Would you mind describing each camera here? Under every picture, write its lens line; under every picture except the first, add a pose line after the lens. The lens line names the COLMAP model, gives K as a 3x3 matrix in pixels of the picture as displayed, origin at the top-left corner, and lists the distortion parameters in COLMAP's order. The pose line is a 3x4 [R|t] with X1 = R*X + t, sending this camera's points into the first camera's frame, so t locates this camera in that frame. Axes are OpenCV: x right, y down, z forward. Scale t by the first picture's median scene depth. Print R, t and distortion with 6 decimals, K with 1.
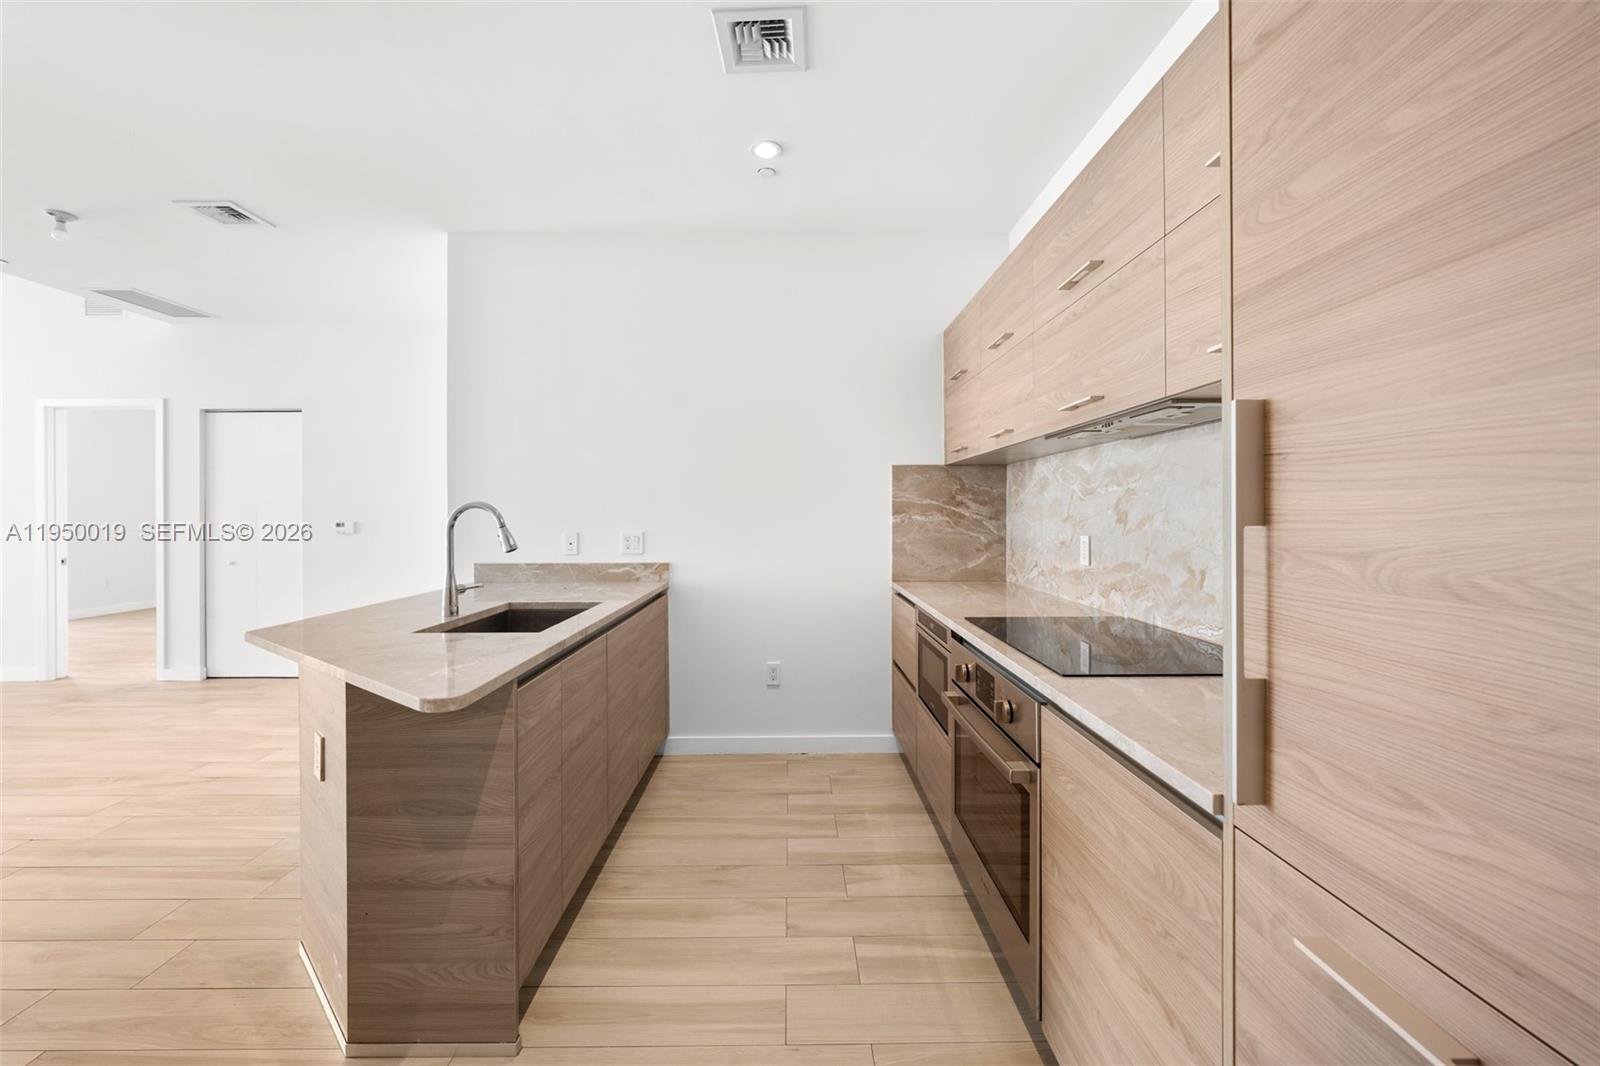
lens RADIAL K [[647.7, 0, 796.4], [0, 647.7, 517.4], [0, 0, 1]] dist [-0.001057, -0.000221]
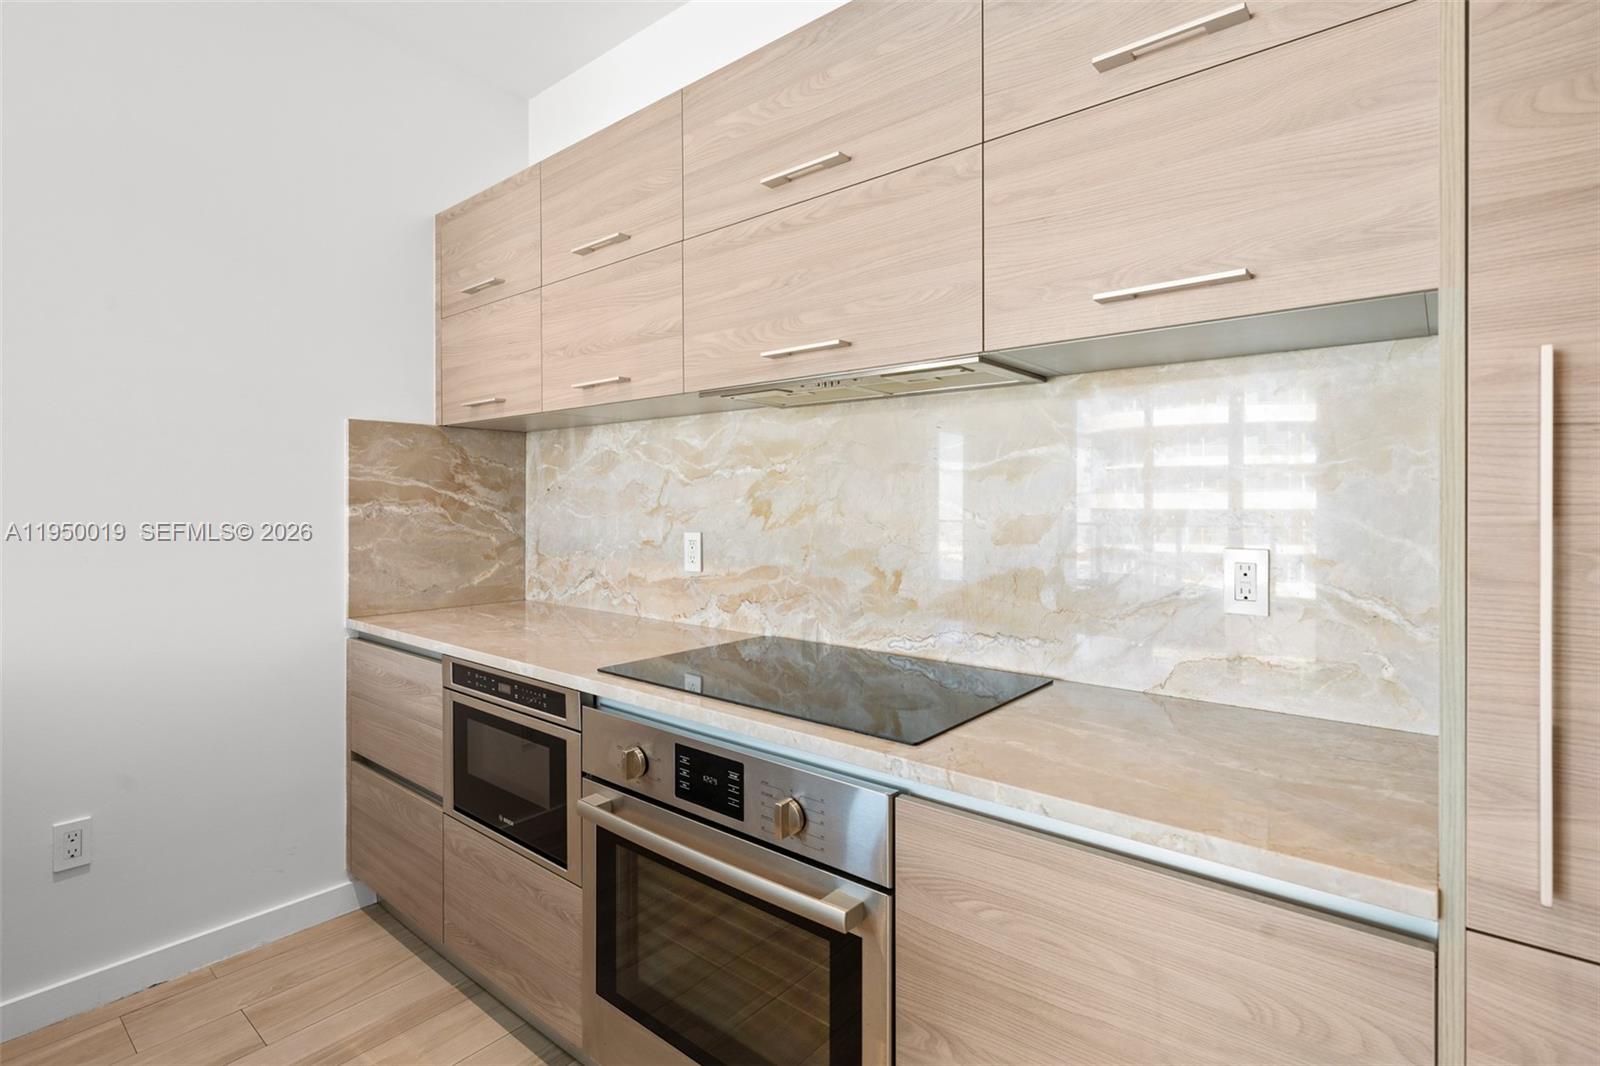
lens RADIAL K [[771.4, 0, 792.5], [0, 771.4, 506.7], [0, 0, 1]] dist [-0.000897, -0.000371]
pose [[0.652400, -0.000599, 0.757875, -0.135329], [0.001663, 0.999998, -0.000642, -0.000646], [-0.757873, 0.001679, 0.652400, 0.282069]]
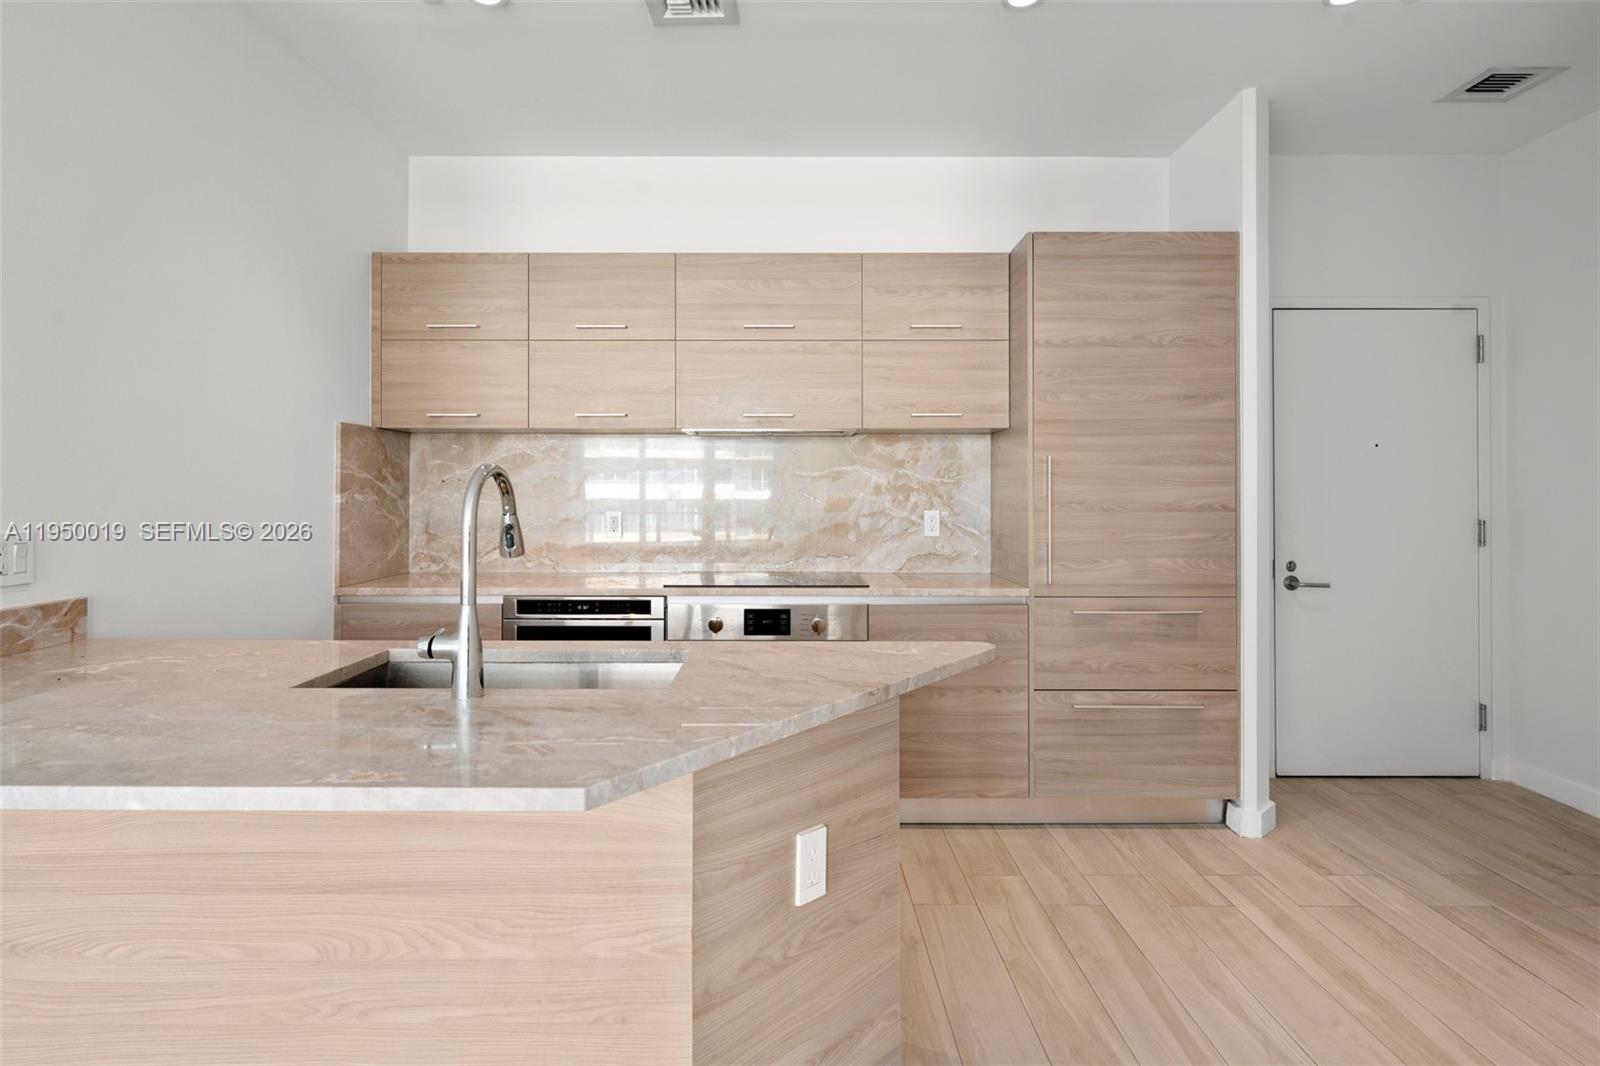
lens RADIAL K [[852.9, 0, 798.0], [0, 852.9, 489.5], [0, 0, 1]] dist [0.000776, 0.000072]
pose [[-0.003342, 0.008409, 0.999959, -0.903112], [0.004765, 0.999953, -0.008393, 0.003244], [-0.999983, 0.004736, -0.003381, 0.584865]]
